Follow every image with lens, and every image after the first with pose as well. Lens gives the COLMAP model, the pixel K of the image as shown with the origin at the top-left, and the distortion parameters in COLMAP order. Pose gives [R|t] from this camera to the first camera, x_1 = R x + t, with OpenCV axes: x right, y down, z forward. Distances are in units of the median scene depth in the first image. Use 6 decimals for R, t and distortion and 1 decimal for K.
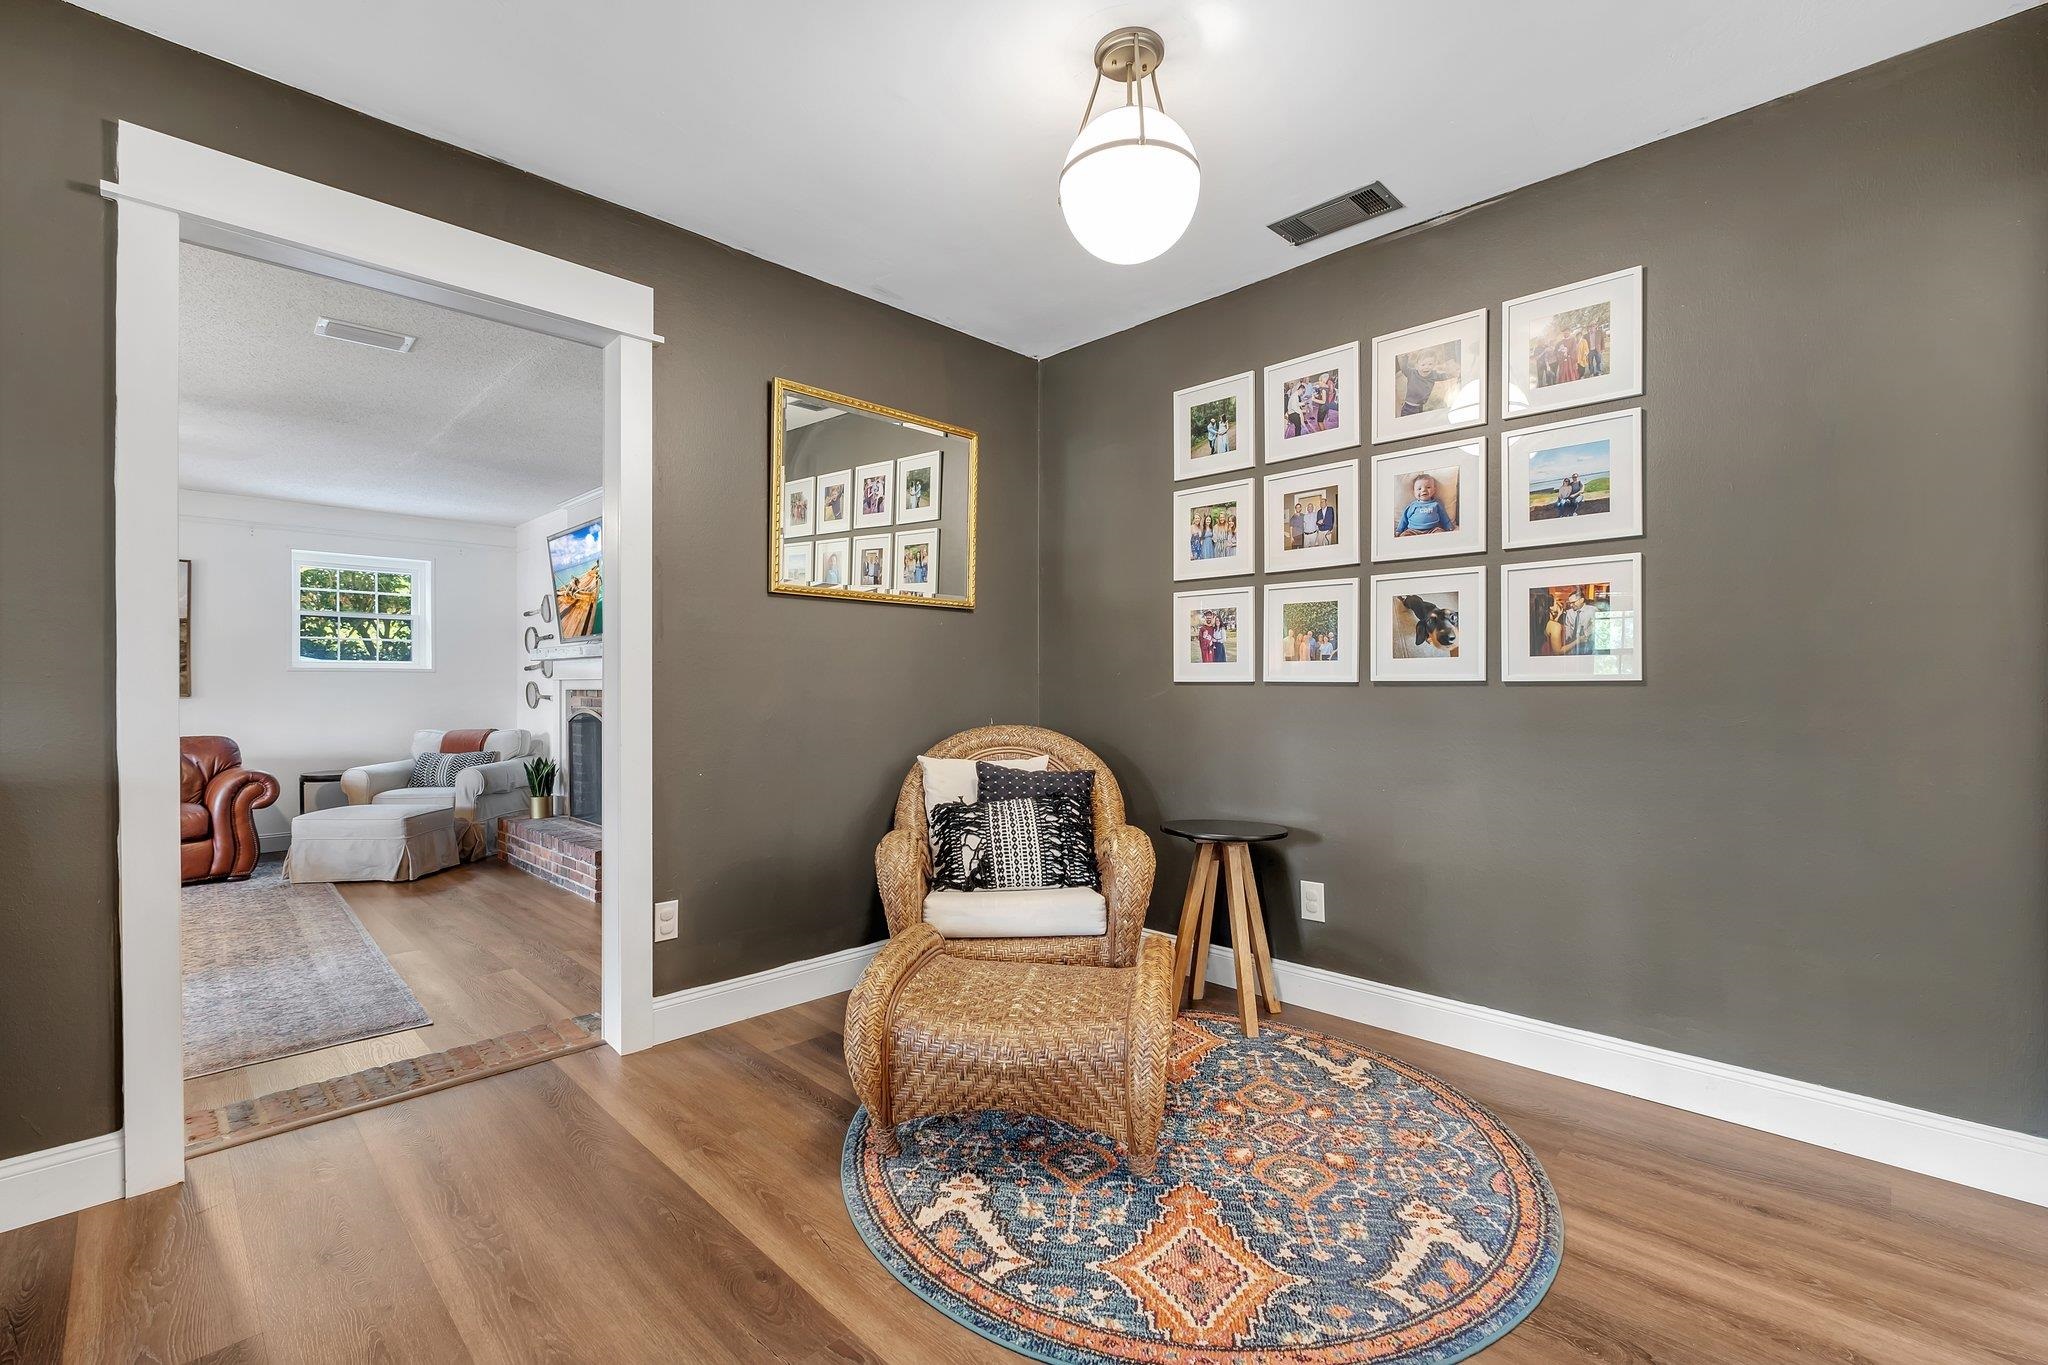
lens RADIAL K [[881.9, 0, 1021.4], [0, 881.9, 683.9], [0, 0, 1]] dist [-0.007561, -0.000836]
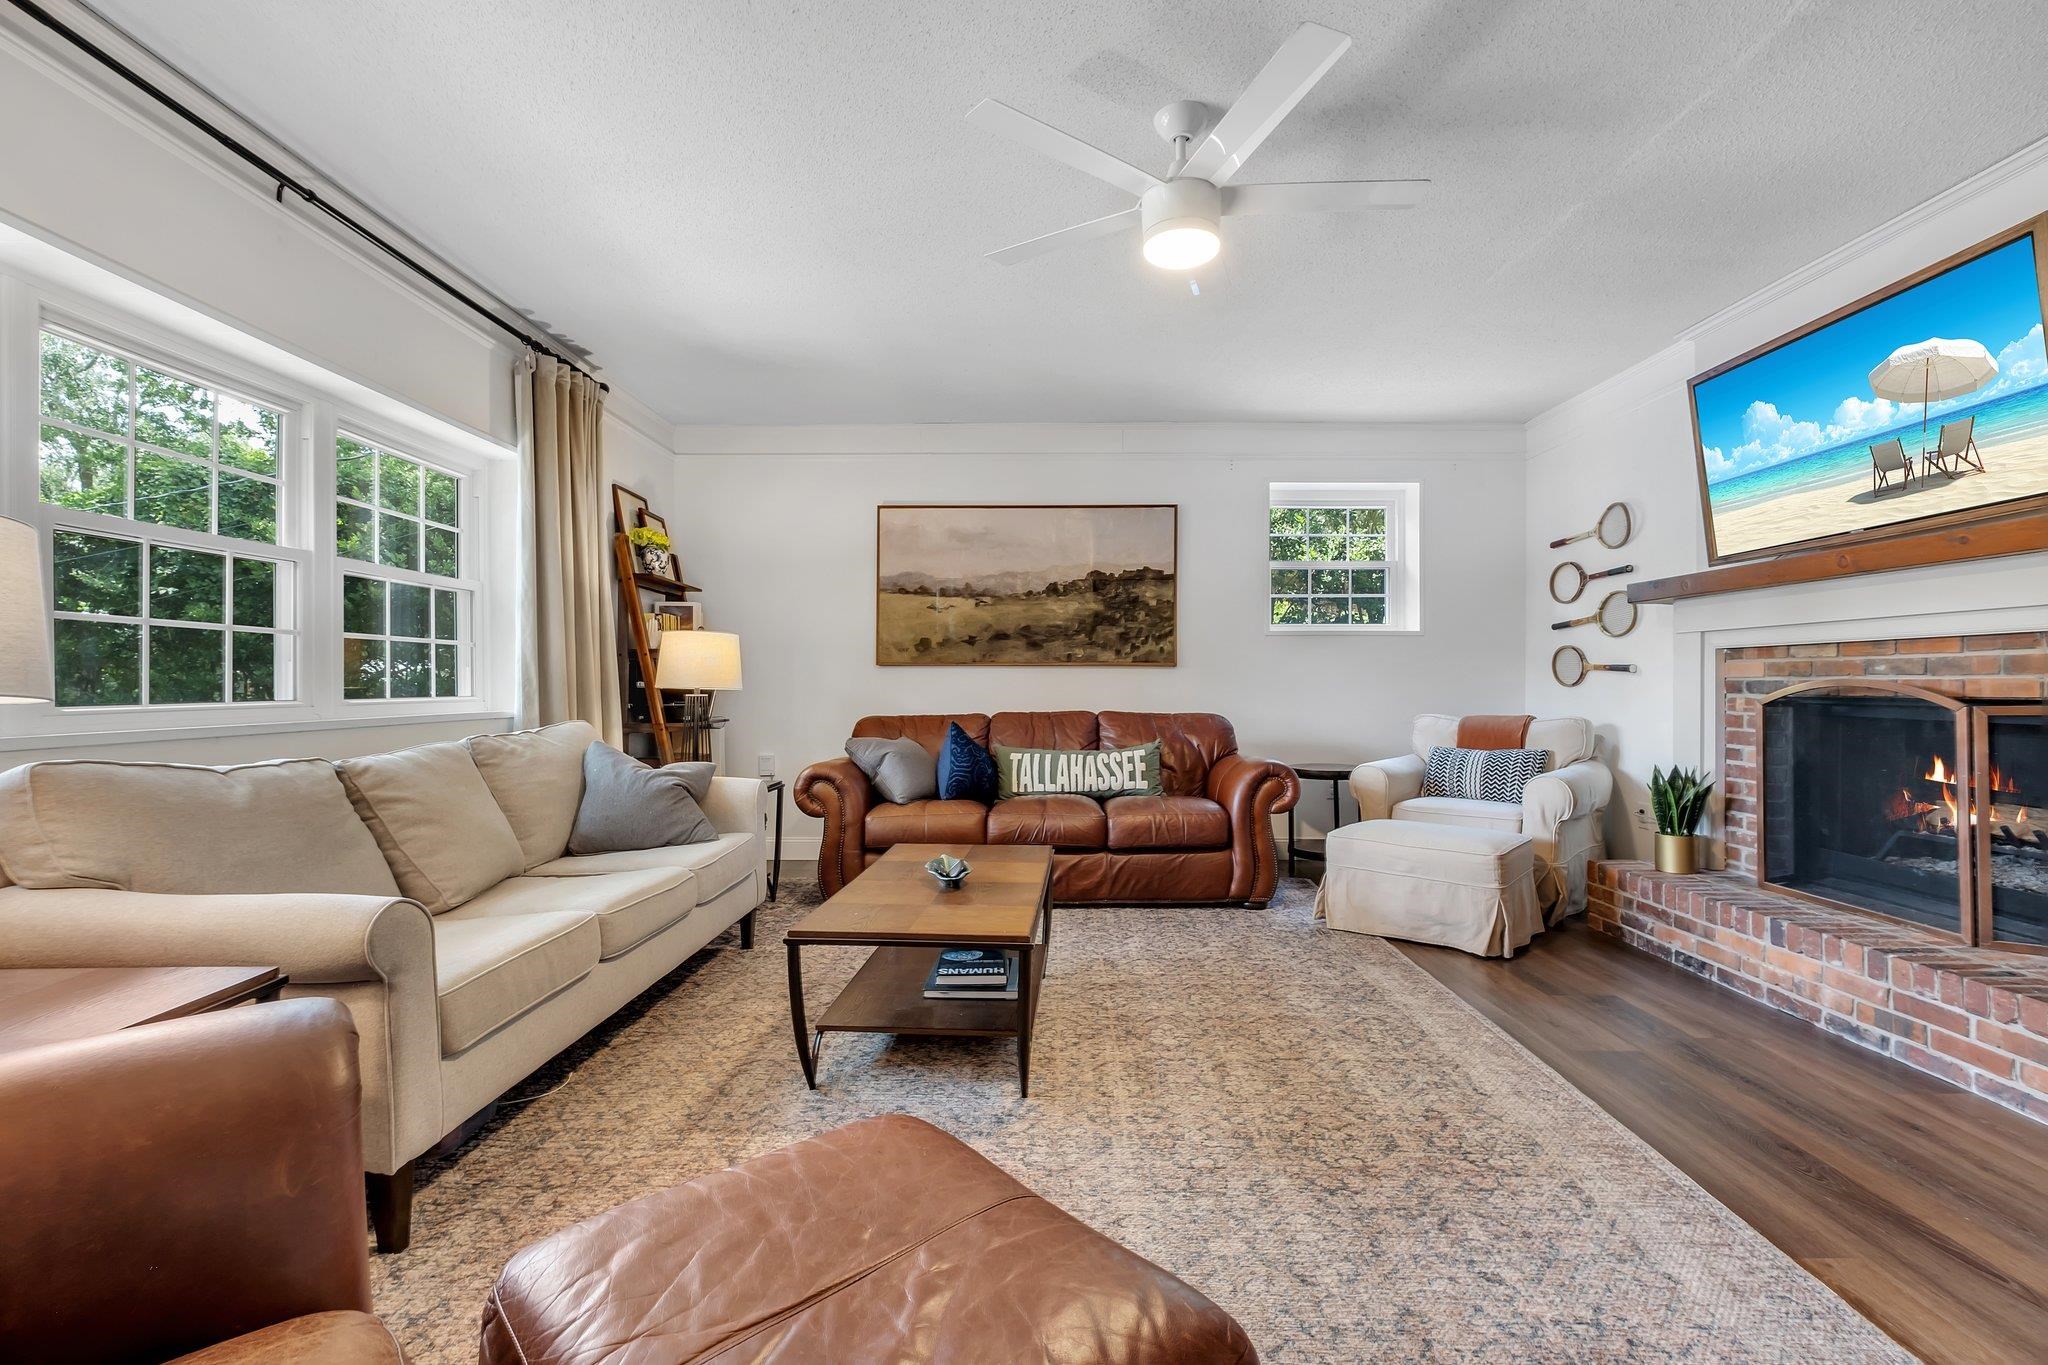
lens RADIAL K [[881.9, 0, 1026.3], [0, 881.9, 688.2], [0, 0, 1]] dist [-0.007561, -0.000836]
pose [[0.697401, 0.007452, -0.716643, -0.442018], [-0.002536, 0.999965, 0.007931, 0.029610], [0.716677, -0.003714, 0.697395, 0.304834]]
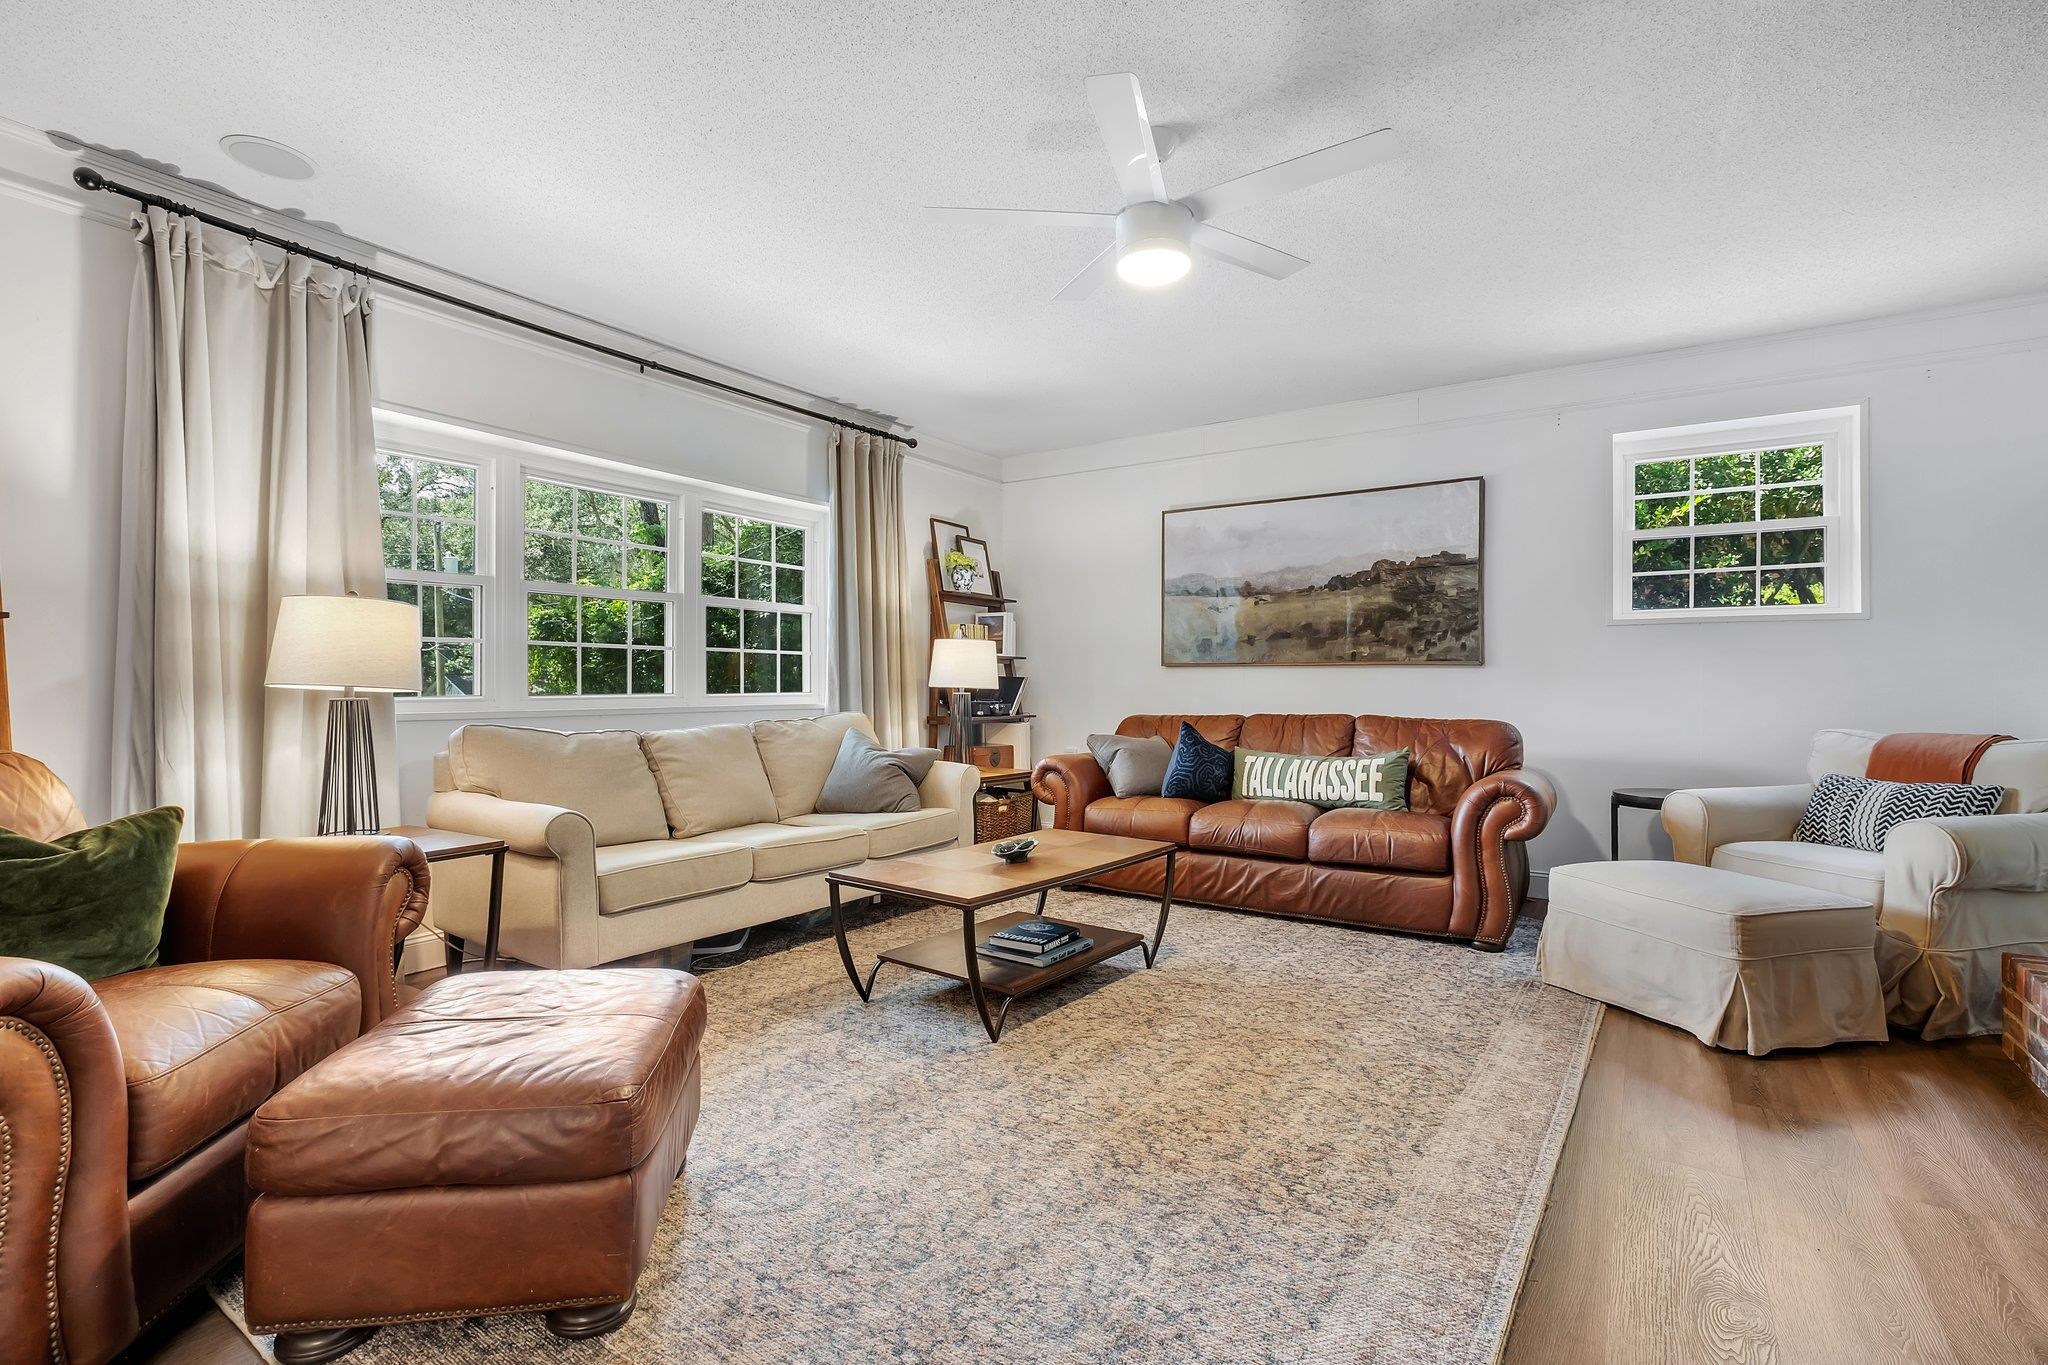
lens RADIAL K [[935.4, 0, 1019.9], [0, 935.4, 682.9], [0, 0, 1]] dist [-0.009833, 0.000765]
pose [[0.182073, 0.004519, -0.983275, -0.263822], [-0.004066, 0.999984, 0.003843, 0.028127], [0.983277, 0.003299, 0.182088, 0.486154]]
